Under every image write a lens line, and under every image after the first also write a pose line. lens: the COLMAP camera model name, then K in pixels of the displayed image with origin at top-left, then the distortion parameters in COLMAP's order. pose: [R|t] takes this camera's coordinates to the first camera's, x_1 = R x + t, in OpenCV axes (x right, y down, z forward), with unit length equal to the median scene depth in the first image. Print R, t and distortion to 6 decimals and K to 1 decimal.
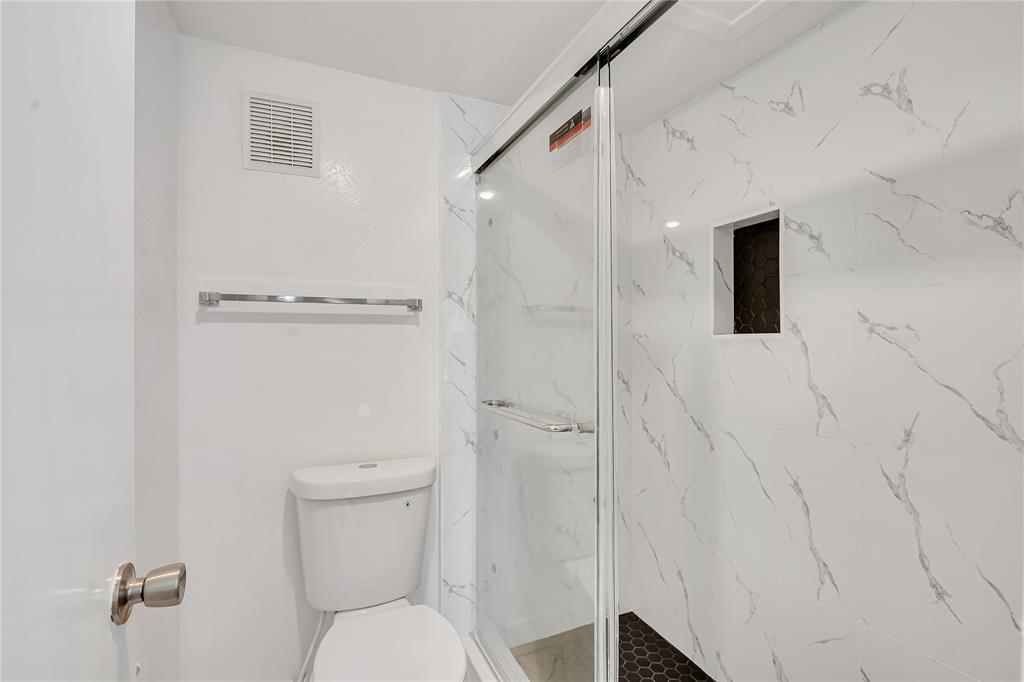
lens RADIAL K [[470.3, 0, 512.3], [0, 470.3, 338.6], [0, 0, 1]] dist [-0.000255, -0.001416]
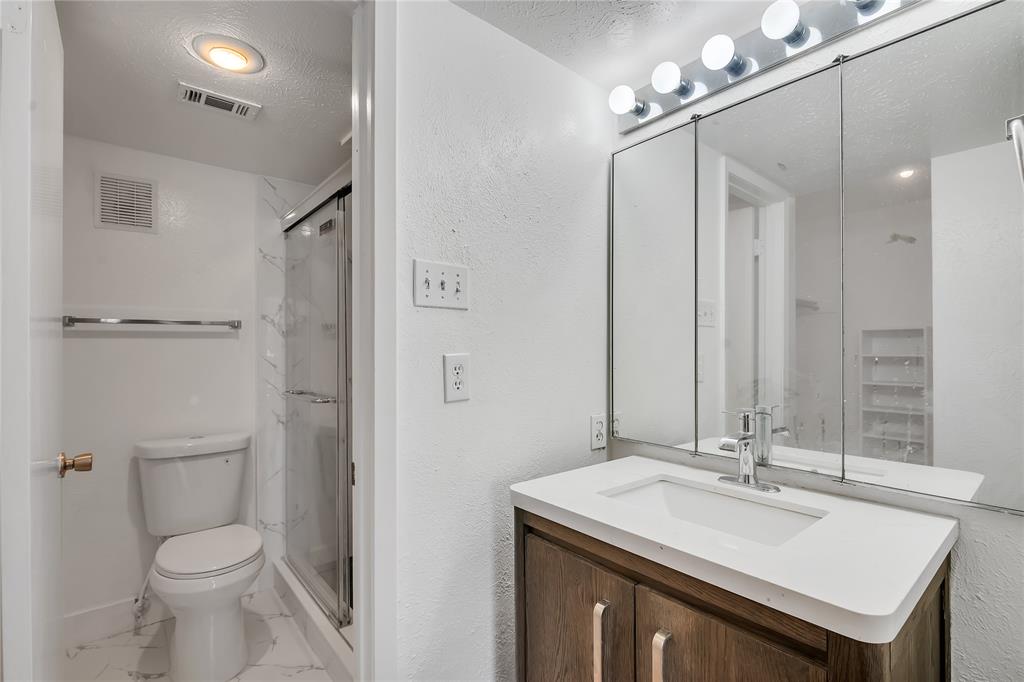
lens RADIAL K [[470.3, 0, 508.5], [0, 470.3, 344.5], [0, 0, 1]] dist [-0.000255, -0.001416]
pose [[0.964386, -0.003135, 0.264481, 0.208227], [0.003947, 0.999989, -0.002537, -0.005217], [-0.264470, 0.003491, 0.964388, -0.572016]]
